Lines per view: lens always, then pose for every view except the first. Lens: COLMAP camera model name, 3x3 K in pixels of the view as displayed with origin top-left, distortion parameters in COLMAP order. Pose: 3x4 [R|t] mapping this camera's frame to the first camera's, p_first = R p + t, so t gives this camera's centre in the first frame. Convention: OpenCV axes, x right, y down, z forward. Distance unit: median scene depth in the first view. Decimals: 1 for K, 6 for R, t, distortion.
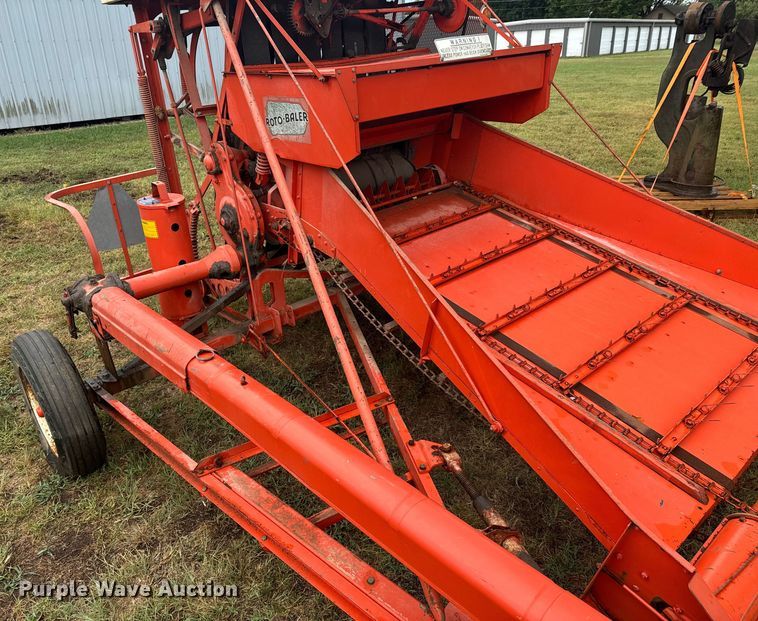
lens RADIAL K [[588.3, 0, 336.7], [0, 588.3, 321.1], [0, 0, 1]] dist [0.066346, -0.093906]
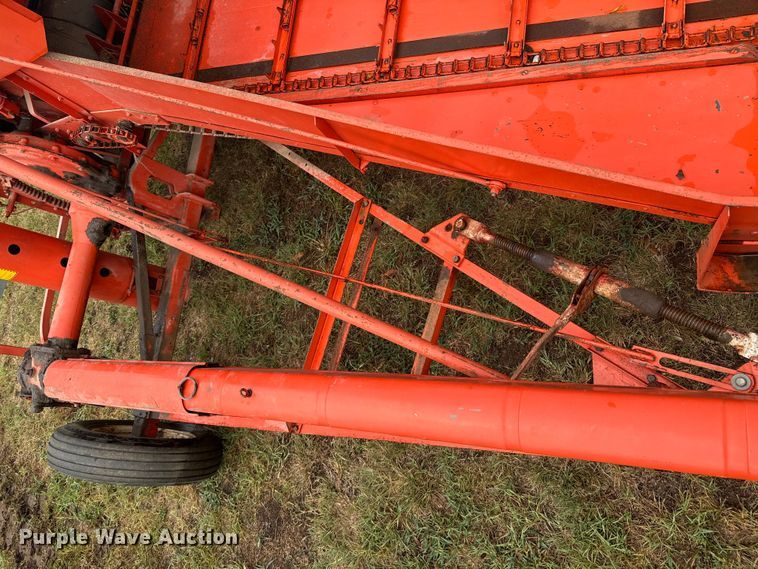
lens RADIAL K [[532.7, 0, 379.0], [0, 532.7, 284.5], [0, 0, 1]] dist [0.041936, -0.070508]
pose [[0.655997, -0.729349, -0.194211, 0.134959], [0.711387, 0.511502, 0.481969, -0.125944], [-0.252185, -0.454330, 0.854393, 0.248274]]
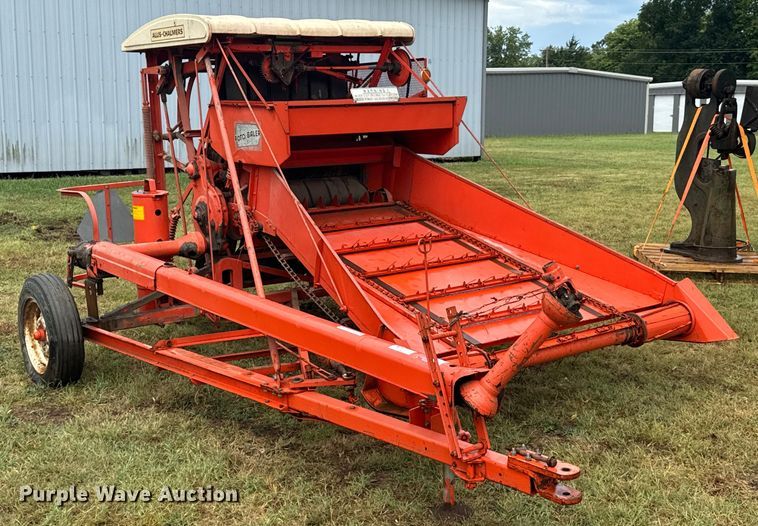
lens RADIAL K [[1038.6, 0, 379.0], [0, 1038.6, 263.0], [0, 0, 1]] dist [0.104653, -0.039549]
pose [[0.997212, 0.054807, -0.050635, 0.308947], [-0.066742, 0.958589, -0.276861, 0.513036], [0.033364, 0.279468, 0.959575, -1.068024]]
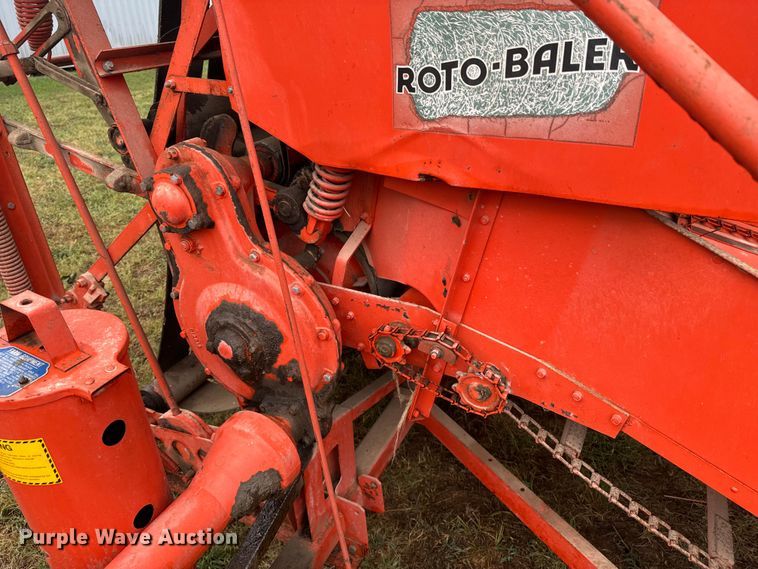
lens RADIAL K [[532.7, 0, 379.0], [0, 532.7, 284.5], [0, 0, 1]] dist [0.041936, -0.070508]
pose [[0.918388, -0.155995, 0.363633, -0.224149], [0.147869, 0.987729, 0.050271, -0.216584], [-0.367013, 0.007602, 0.930185, 0.655358]]
